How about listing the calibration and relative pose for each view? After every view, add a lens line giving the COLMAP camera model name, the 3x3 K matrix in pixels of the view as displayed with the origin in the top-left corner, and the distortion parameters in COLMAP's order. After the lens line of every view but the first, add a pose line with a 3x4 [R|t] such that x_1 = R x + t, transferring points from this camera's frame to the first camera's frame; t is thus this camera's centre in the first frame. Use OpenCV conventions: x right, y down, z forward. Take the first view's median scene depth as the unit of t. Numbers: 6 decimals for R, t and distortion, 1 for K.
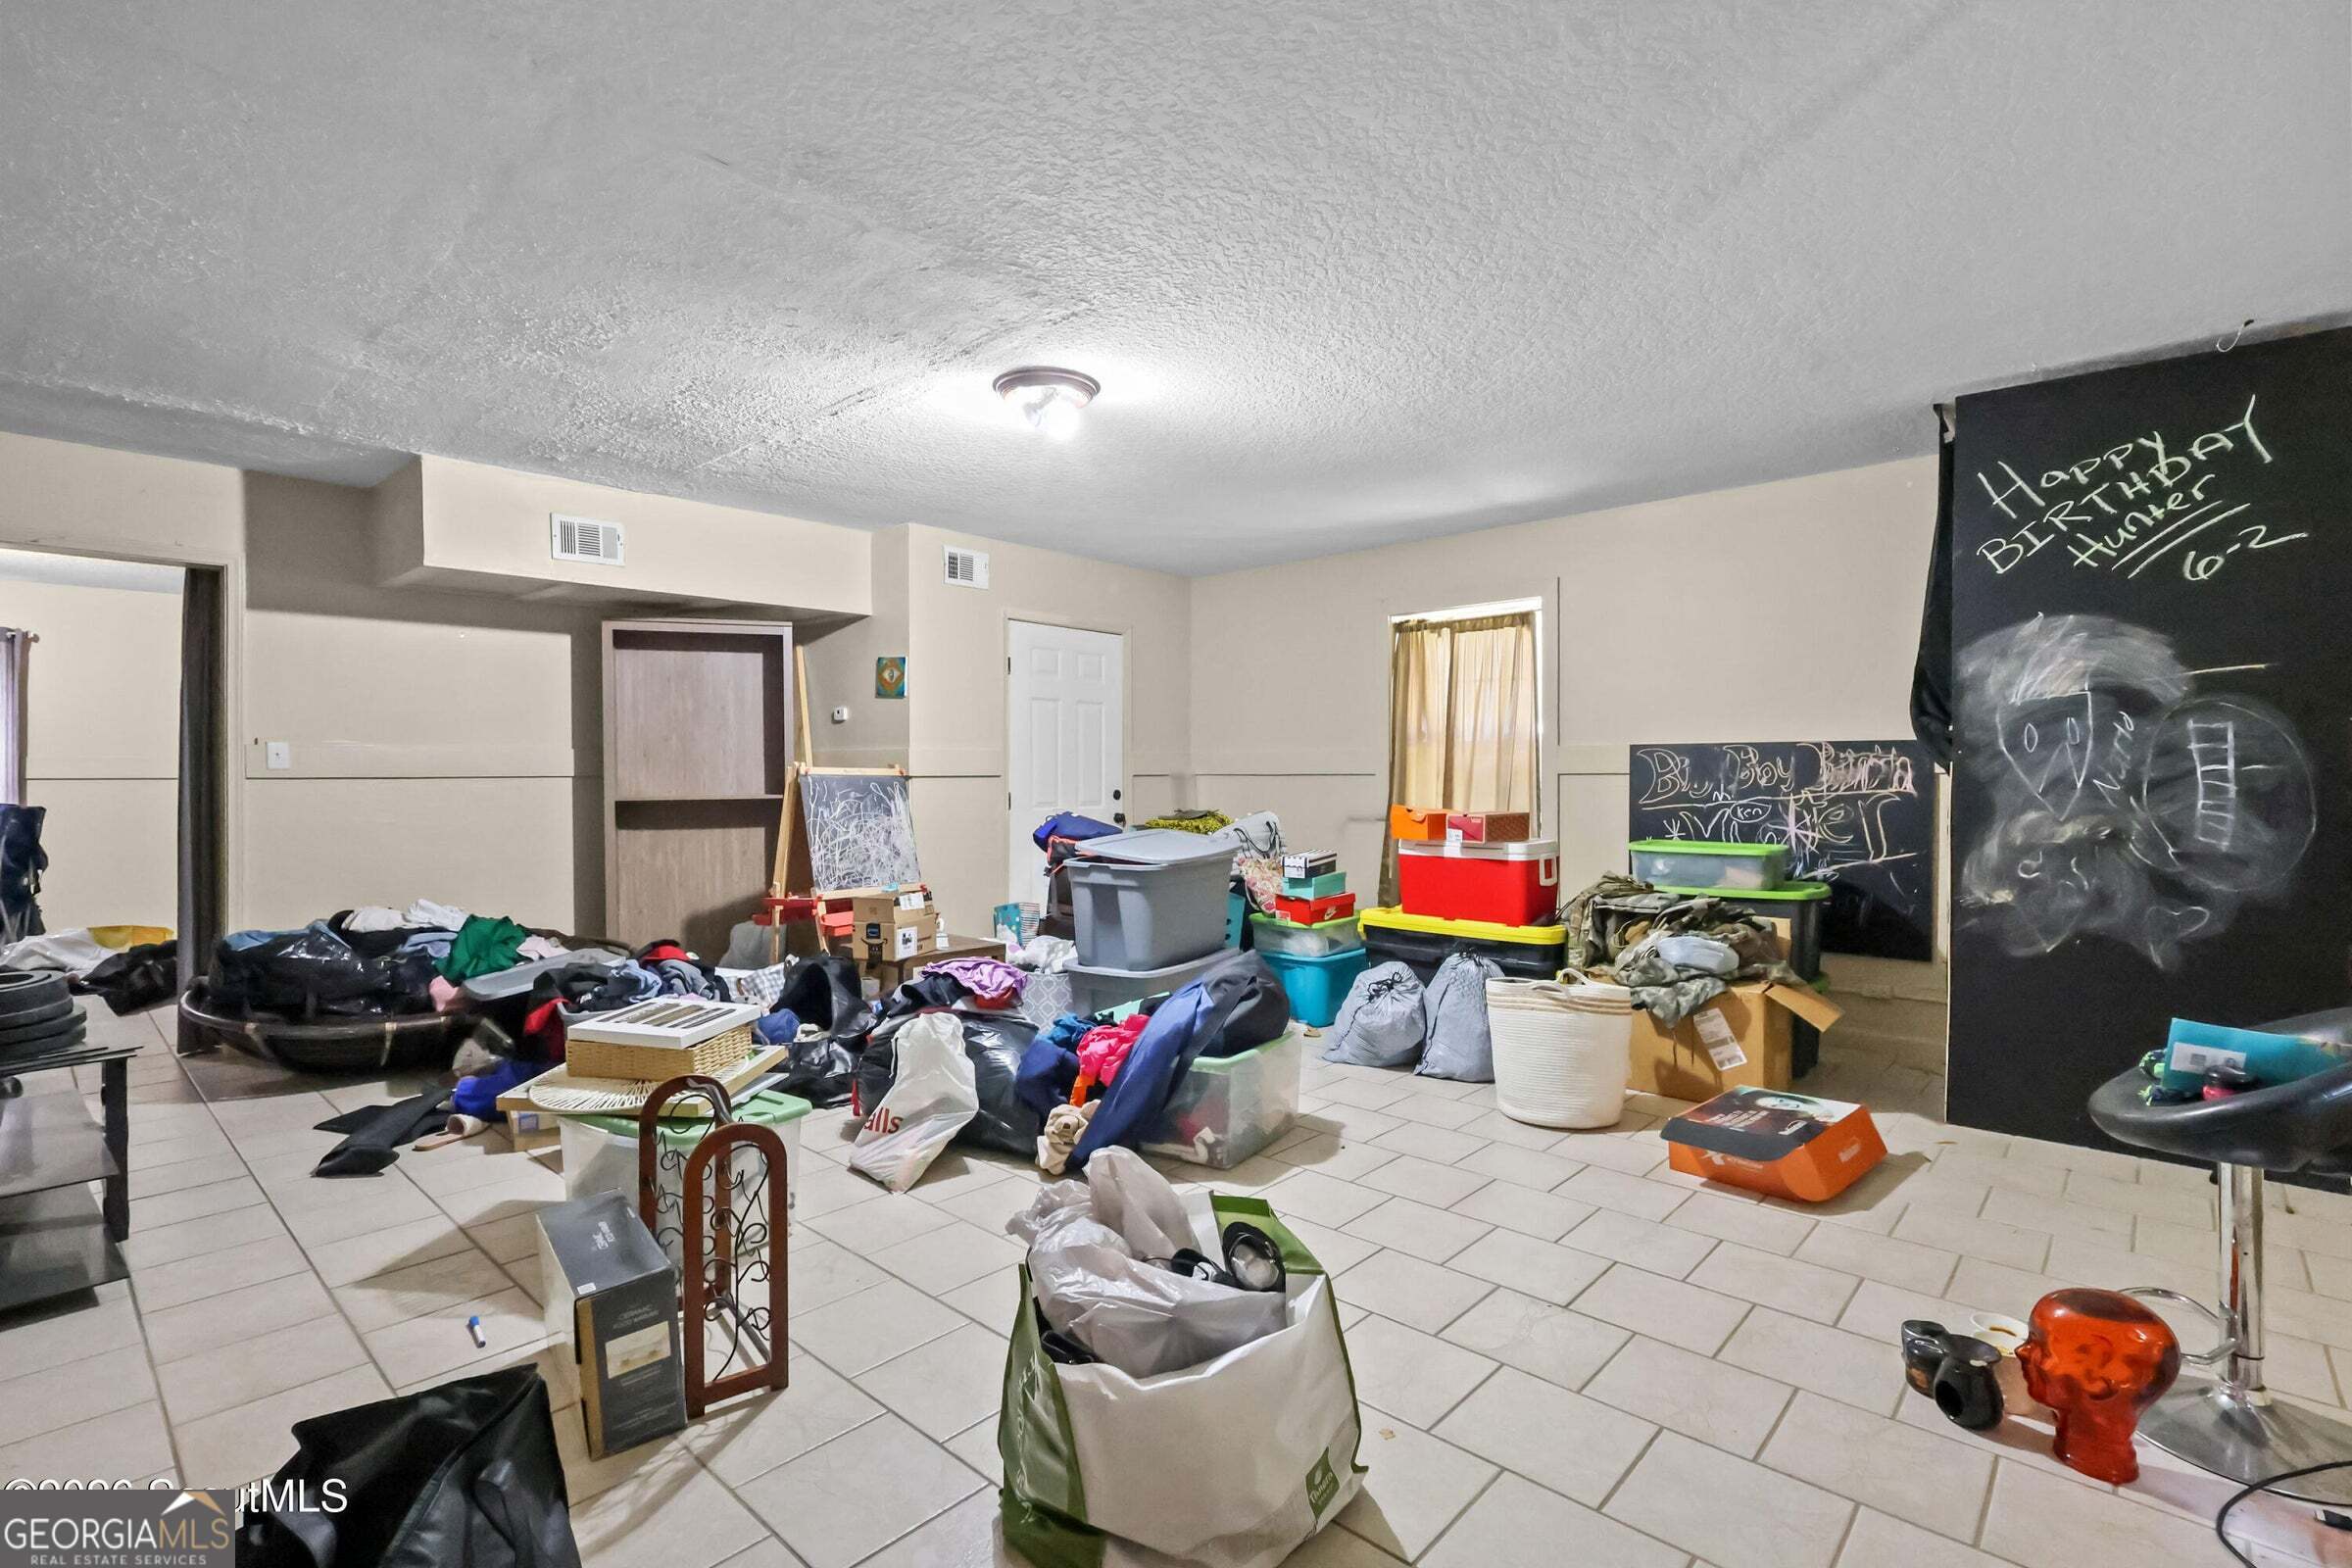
lens RADIAL K [[1085.8, 0, 1170.6], [0, 1085.8, 778.2], [0, 0, 1]] dist [-0.005506, 0.000064]
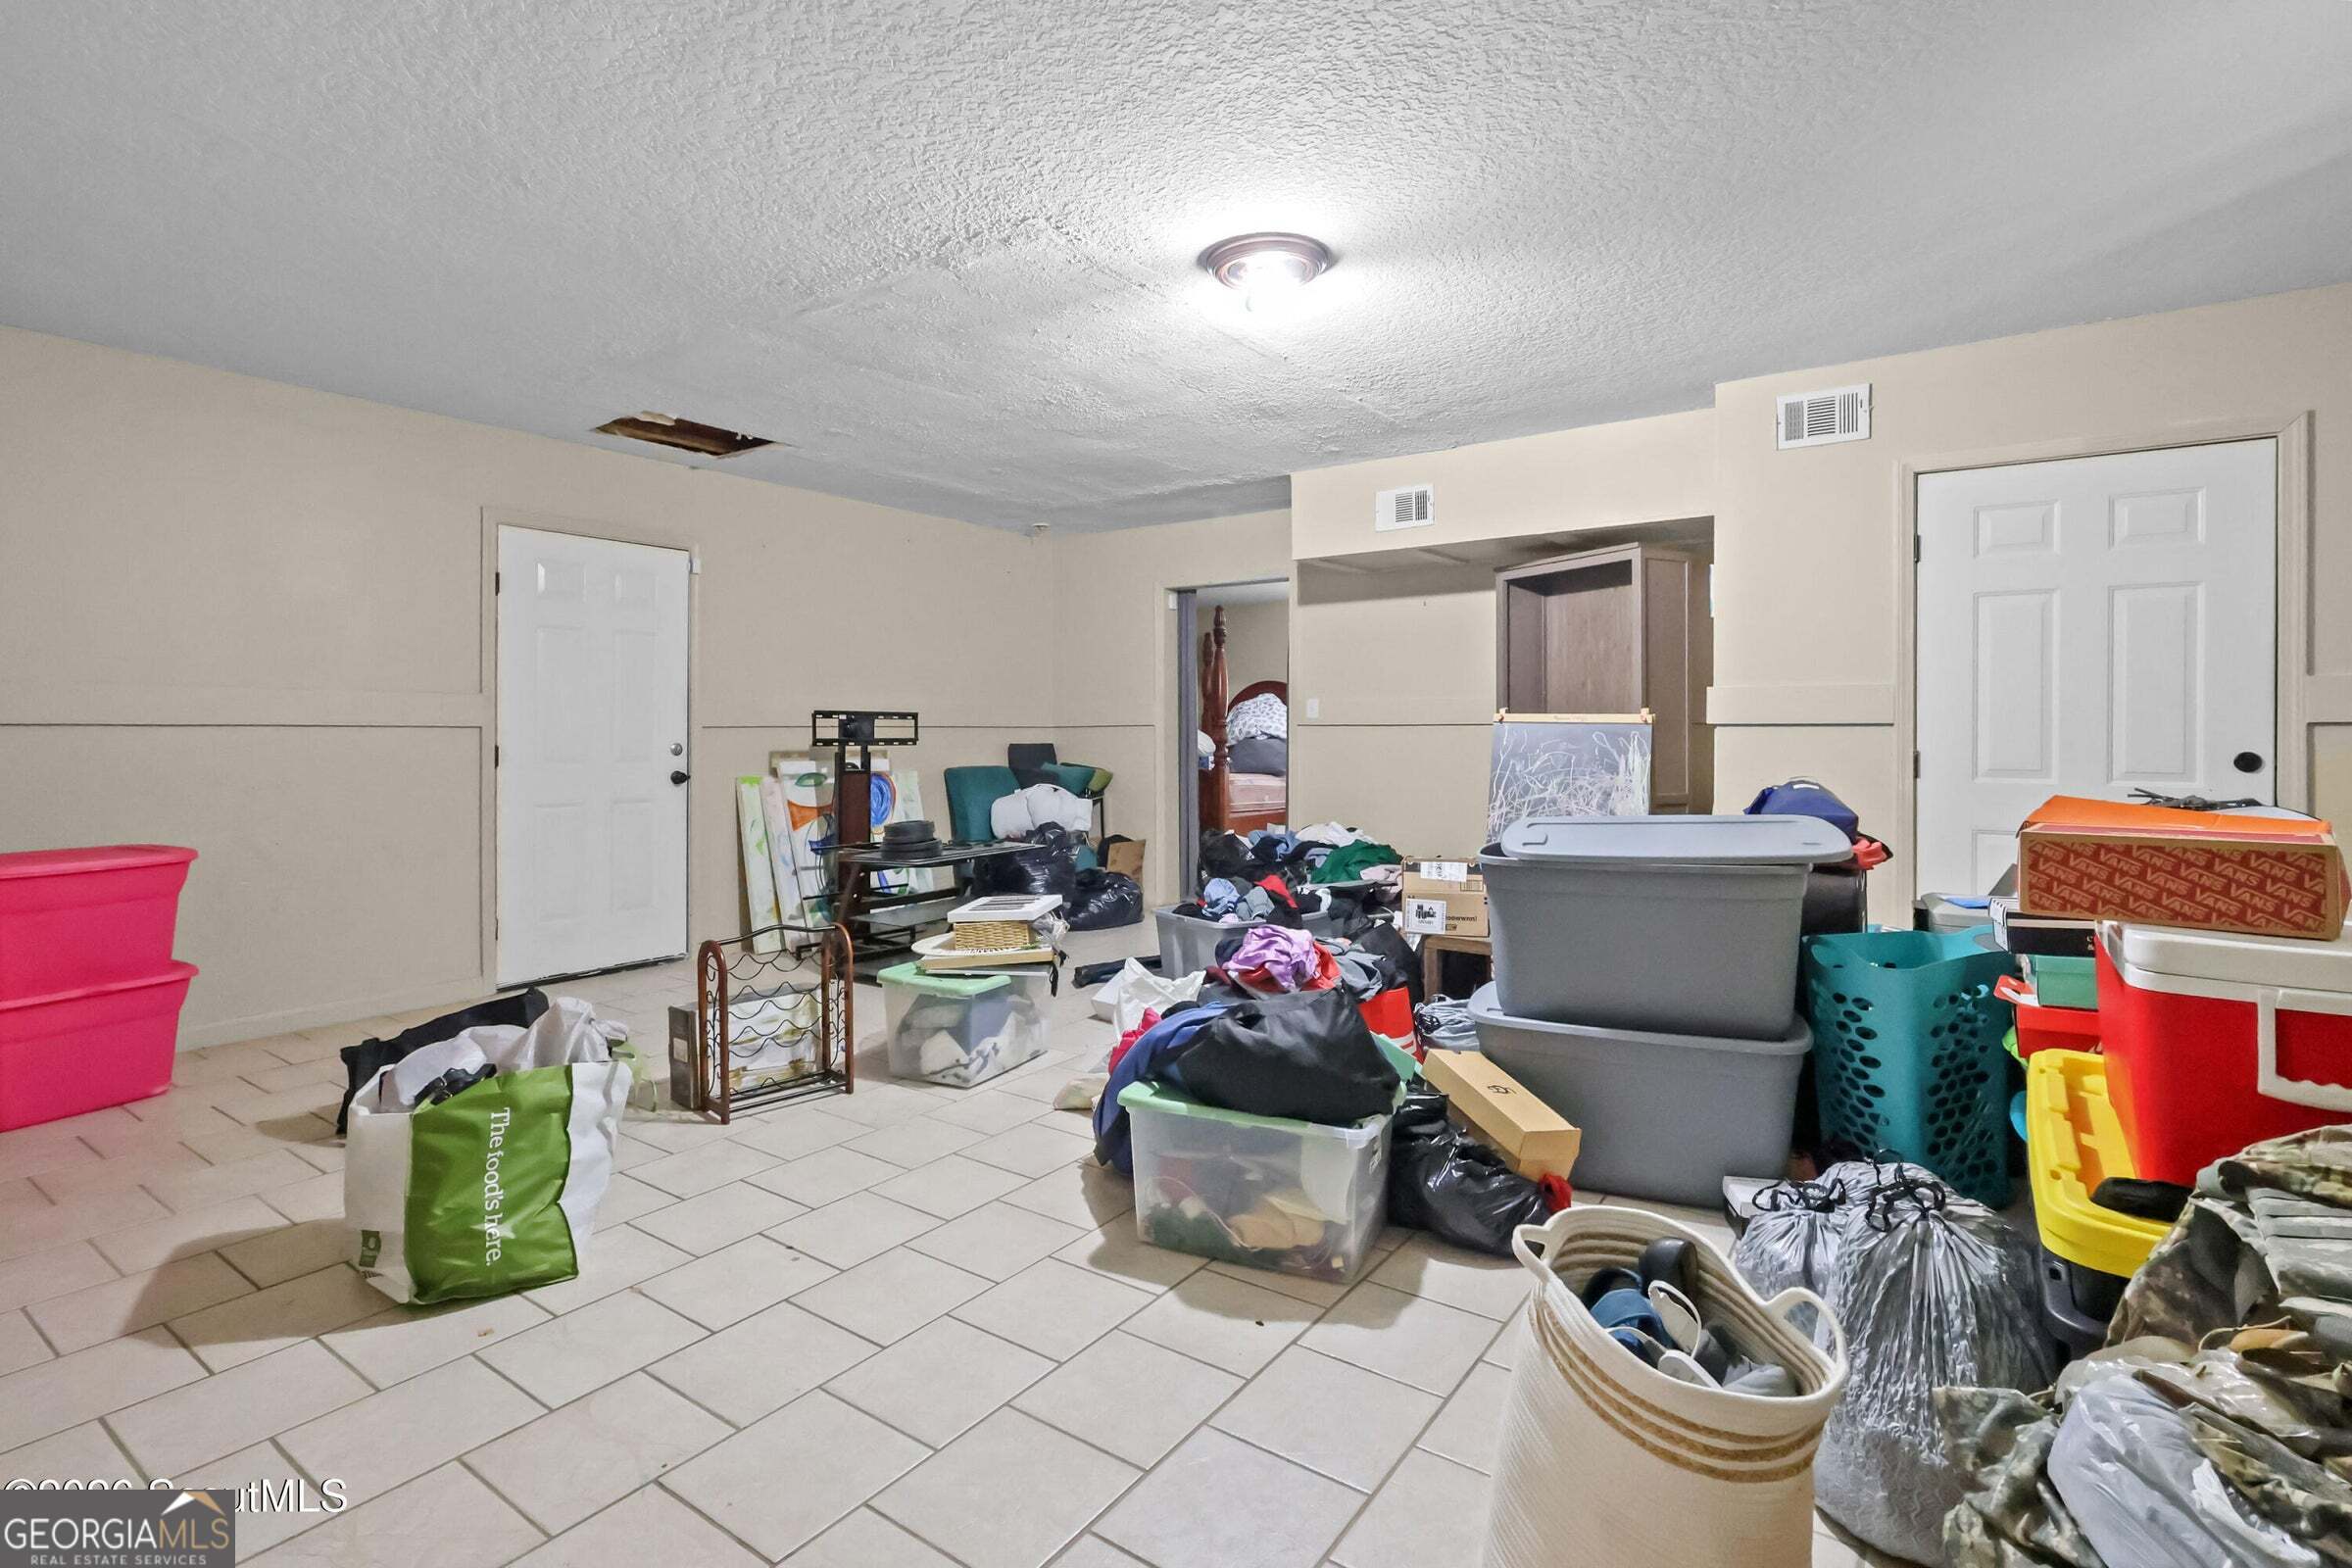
lens RADIAL K [[1085.8, 0, 1111.5], [0, 1085.8, 738.4], [0, 0, 1]] dist [-0.005506, 0.000064]
pose [[0.120730, 0.011003, -0.992624, 0.509930], [-0.002983, 0.999938, 0.010721, 0.001511], [0.992681, 0.001667, 0.120756, 0.568677]]
